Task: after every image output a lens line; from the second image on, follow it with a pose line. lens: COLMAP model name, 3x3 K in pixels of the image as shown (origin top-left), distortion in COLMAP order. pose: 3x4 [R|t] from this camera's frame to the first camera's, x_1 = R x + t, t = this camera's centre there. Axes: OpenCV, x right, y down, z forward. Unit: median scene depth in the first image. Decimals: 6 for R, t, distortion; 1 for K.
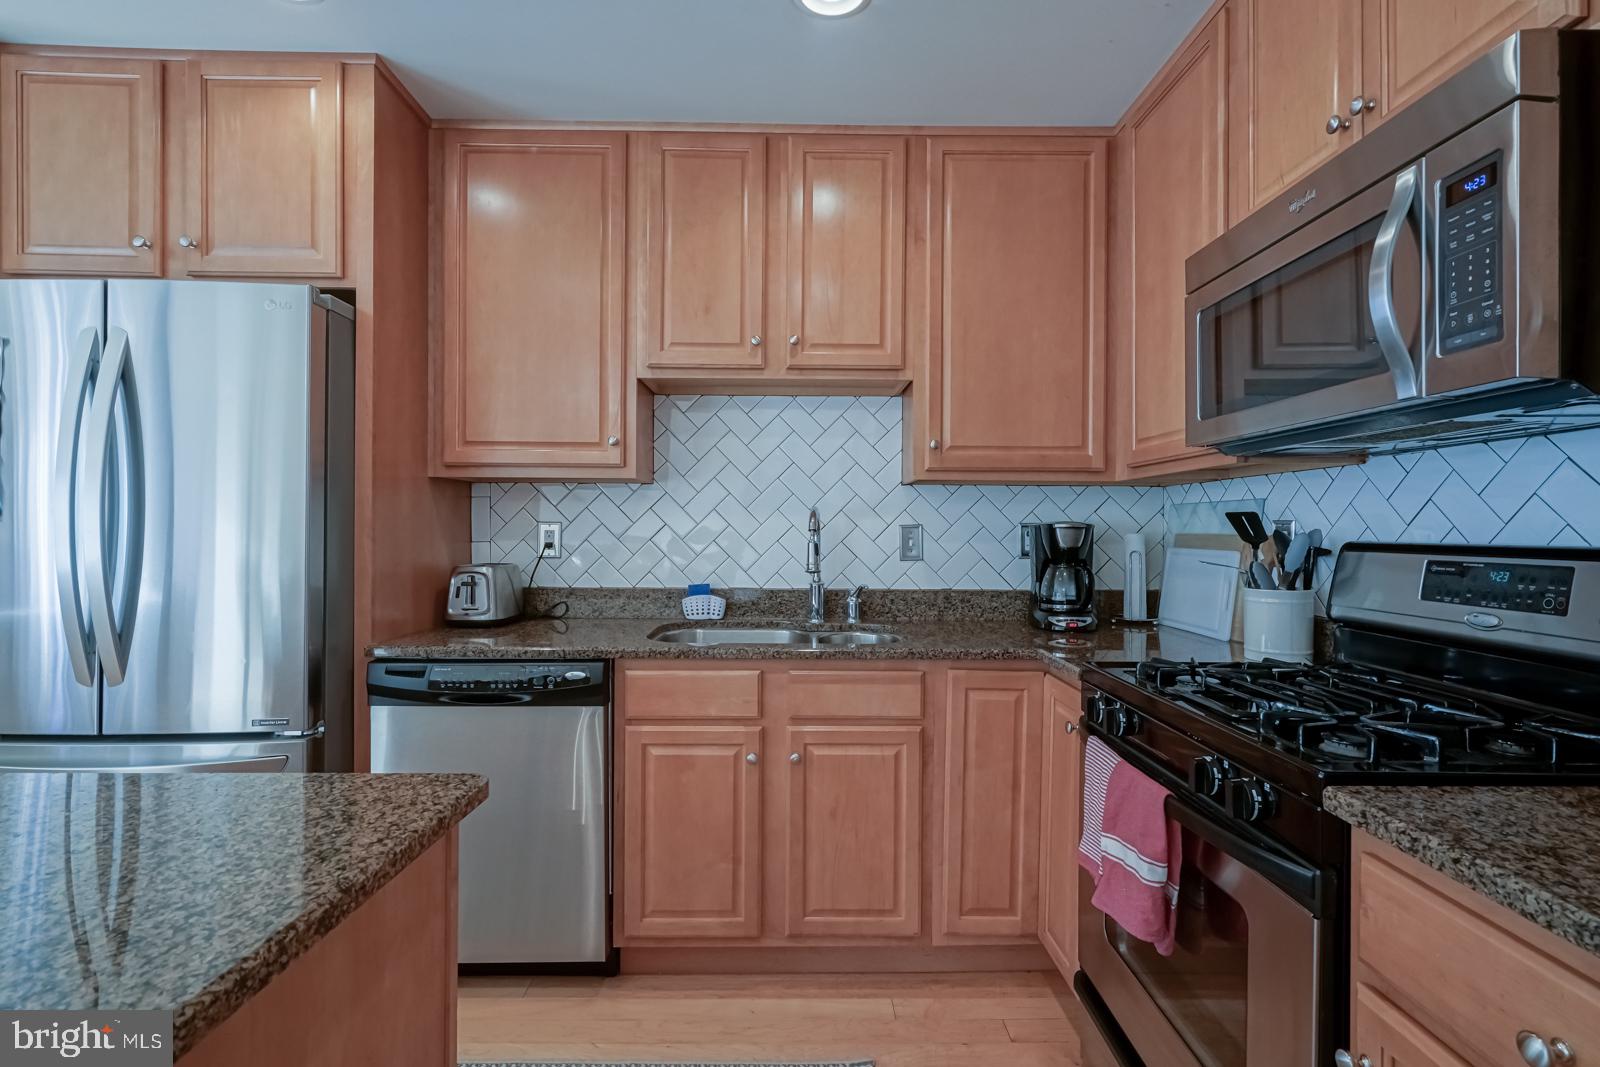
lens RADIAL K [[736.6, 0, 803.0], [0, 736.6, 531.8], [0, 0, 1]] dist [-0.005024, 0.003603]
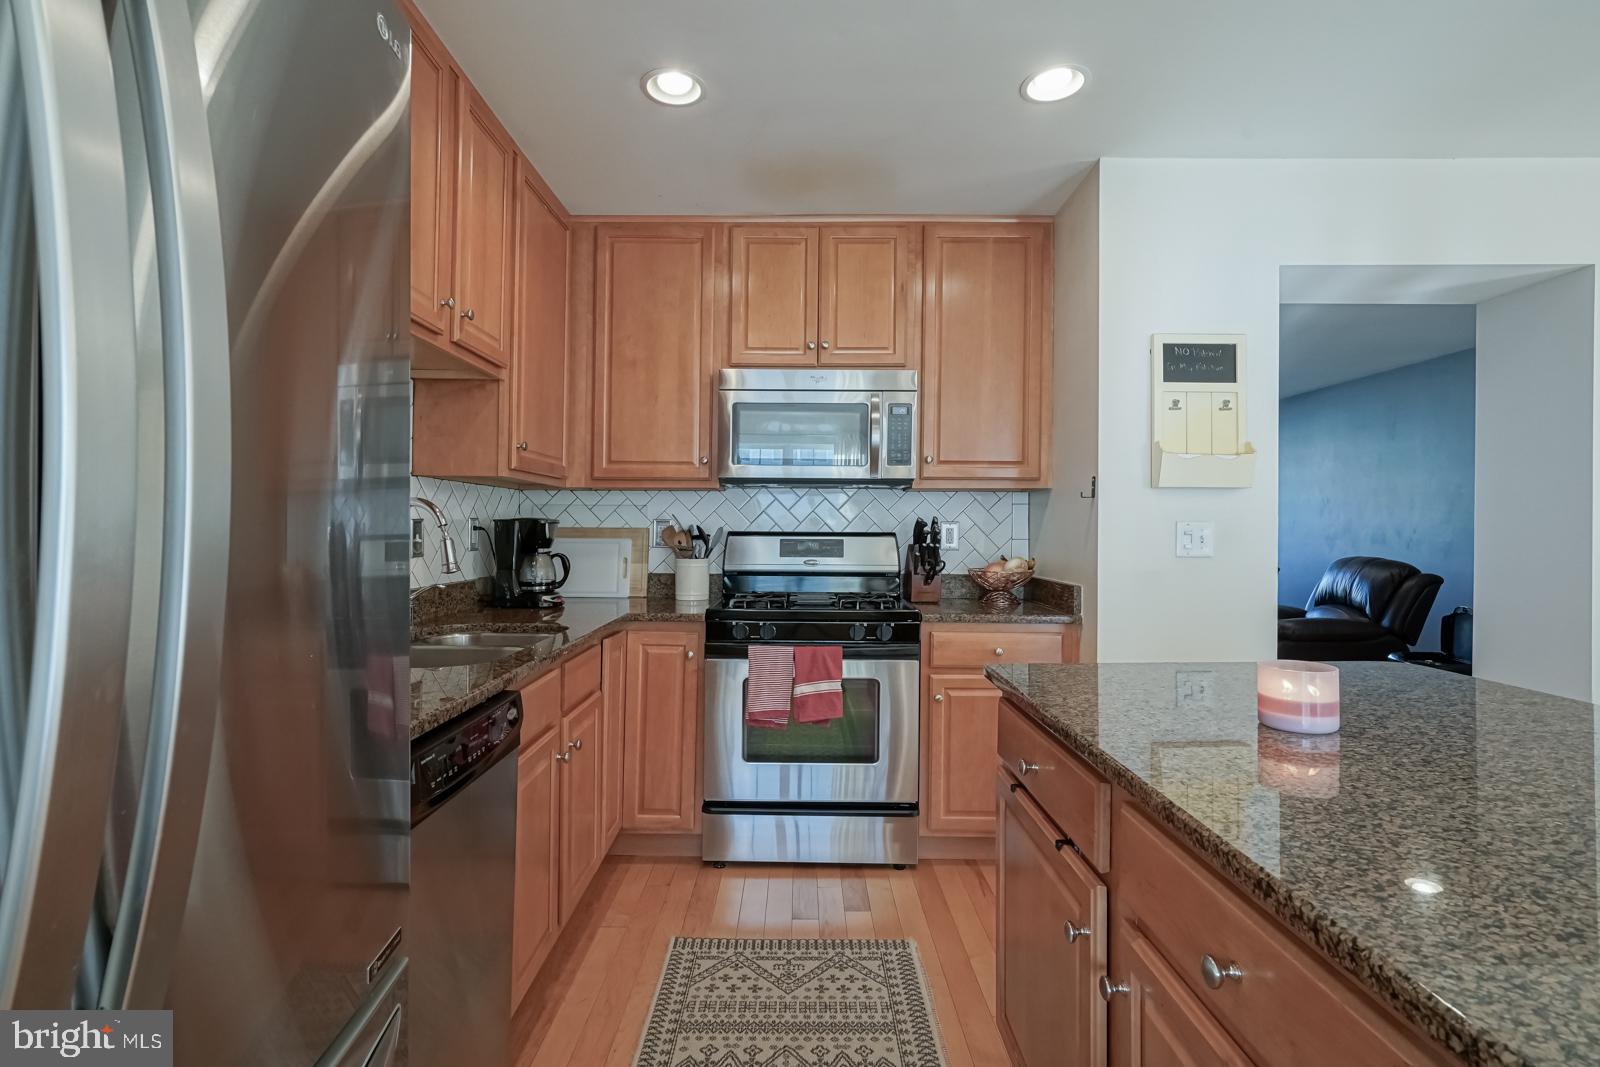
lens RADIAL K [[736.6, 0, 815.6], [0, 736.6, 525.8], [0, 0, 1]] dist [-0.005024, 0.003603]
pose [[0.017176, -0.001550, 0.999851, -1.028622], [-0.002133, 0.999996, 0.001587, -0.004098], [-0.999850, -0.002160, 0.017173, 0.635270]]
